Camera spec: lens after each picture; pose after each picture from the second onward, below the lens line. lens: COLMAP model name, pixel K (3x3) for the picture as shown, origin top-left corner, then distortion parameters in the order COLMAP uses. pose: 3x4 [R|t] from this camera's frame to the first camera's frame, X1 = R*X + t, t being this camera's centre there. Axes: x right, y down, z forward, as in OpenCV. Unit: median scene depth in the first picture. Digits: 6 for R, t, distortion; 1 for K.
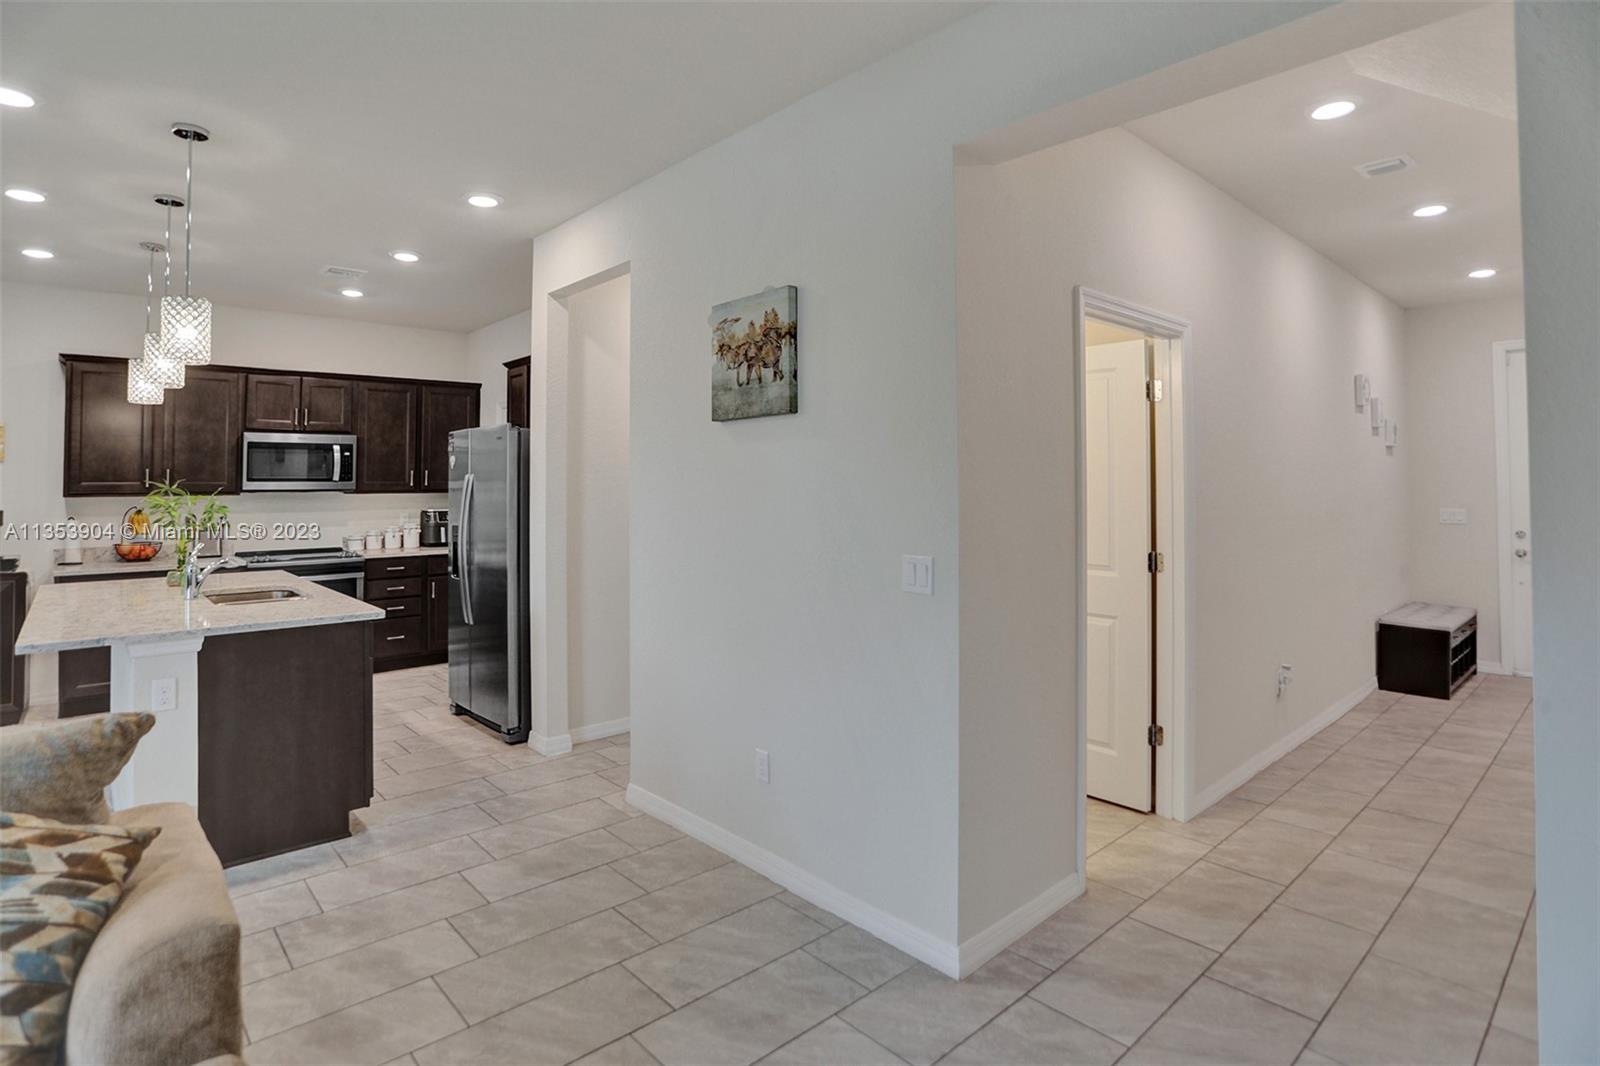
lens RADIAL K [[819.1, 0, 818.5], [0, 819.1, 472.9], [0, 0, 1]] dist [-0.107757, 0.050378]
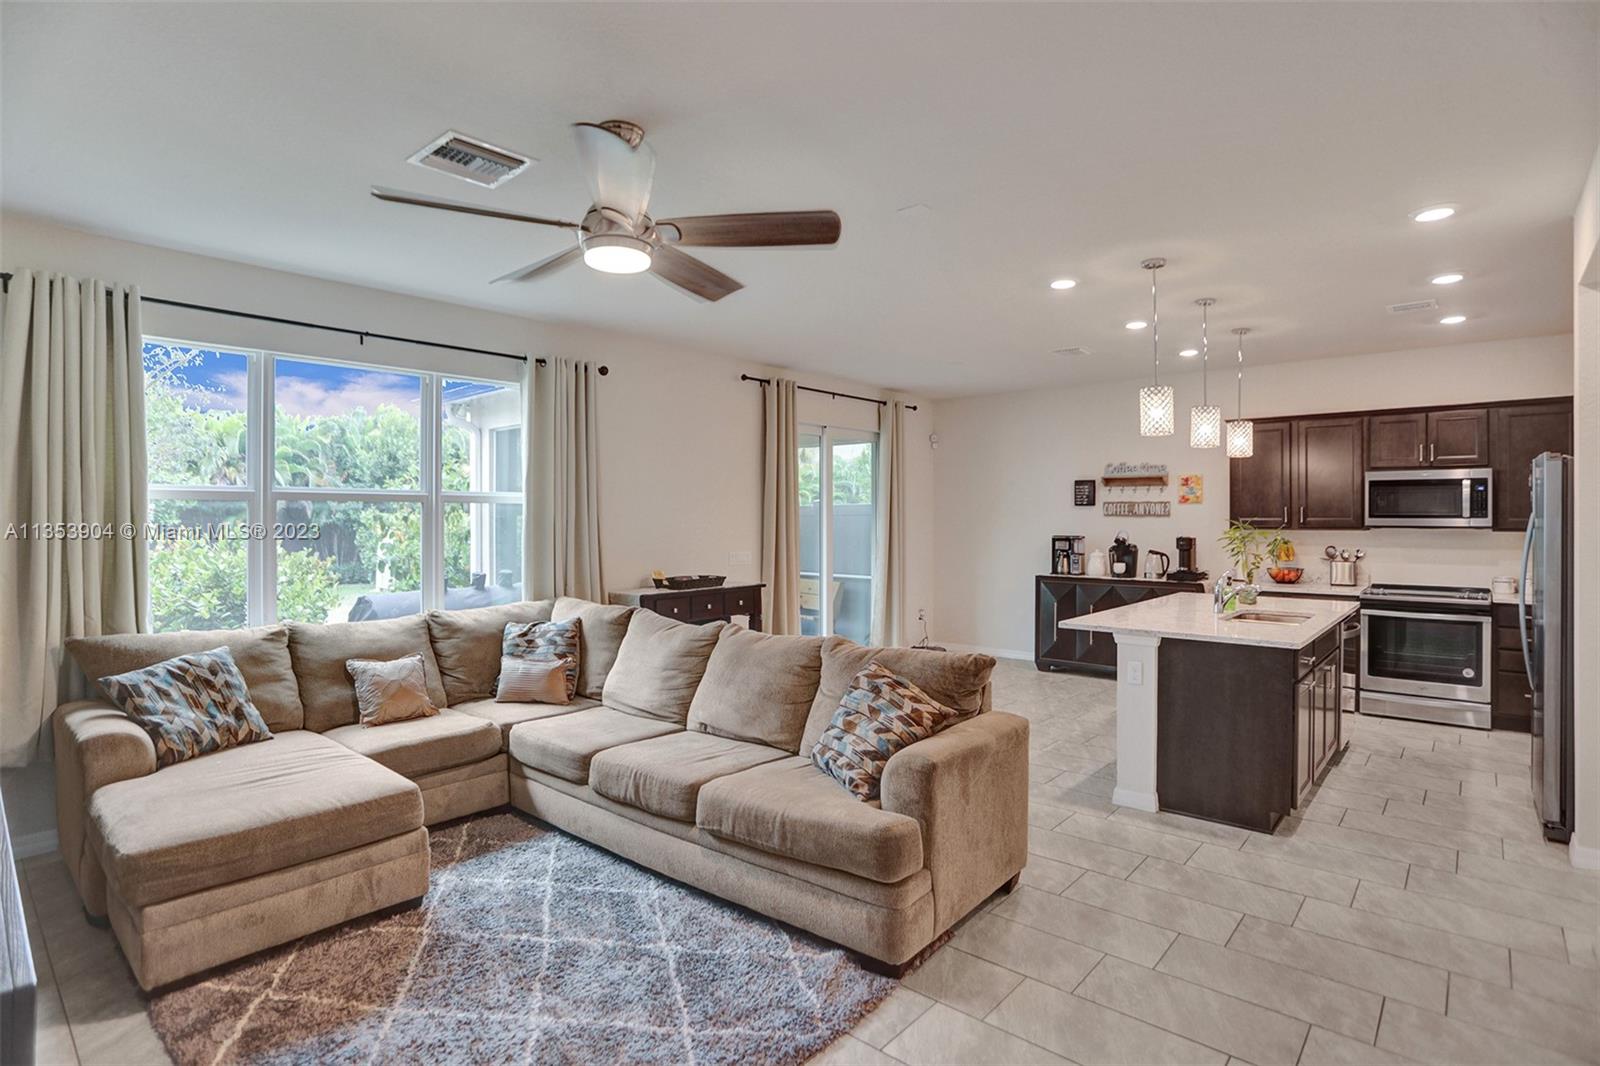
lens RADIAL K [[818.6, 0, 801.3], [0, 818.6, 516.1], [0, 0, 1]] dist [-0.058335, 0.028666]
pose [[0.100470, 0.007944, -0.994908, 0.422074], [0.010219, 0.999907, 0.009016, -0.013393], [0.994888, -0.011073, 0.100380, 0.181210]]
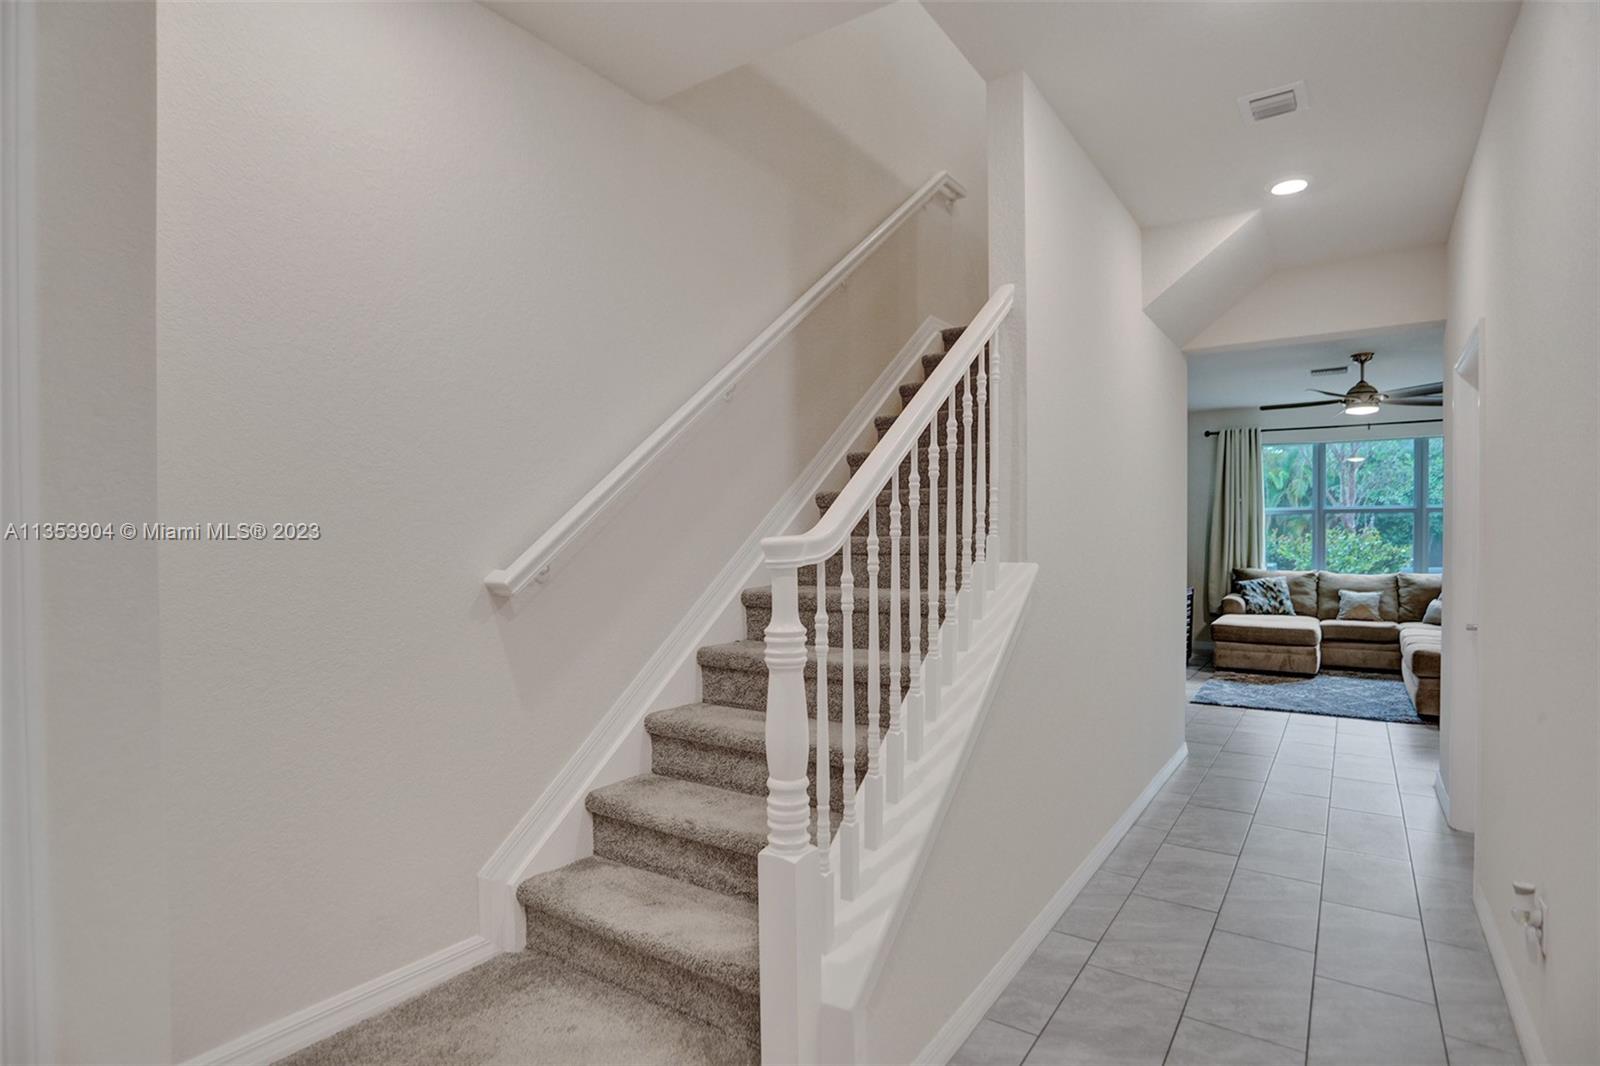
lens RADIAL K [[813.8, 0, 799.4], [0, 813.8, 575.4], [0, 0, 1]] dist [-0.056567, 0.000200]
pose [[-0.970908, 0.032267, -0.237270, 1.304419], [0.022421, 0.998776, 0.044082, 0.014129], [0.238402, 0.037479, -0.970443, 1.514500]]
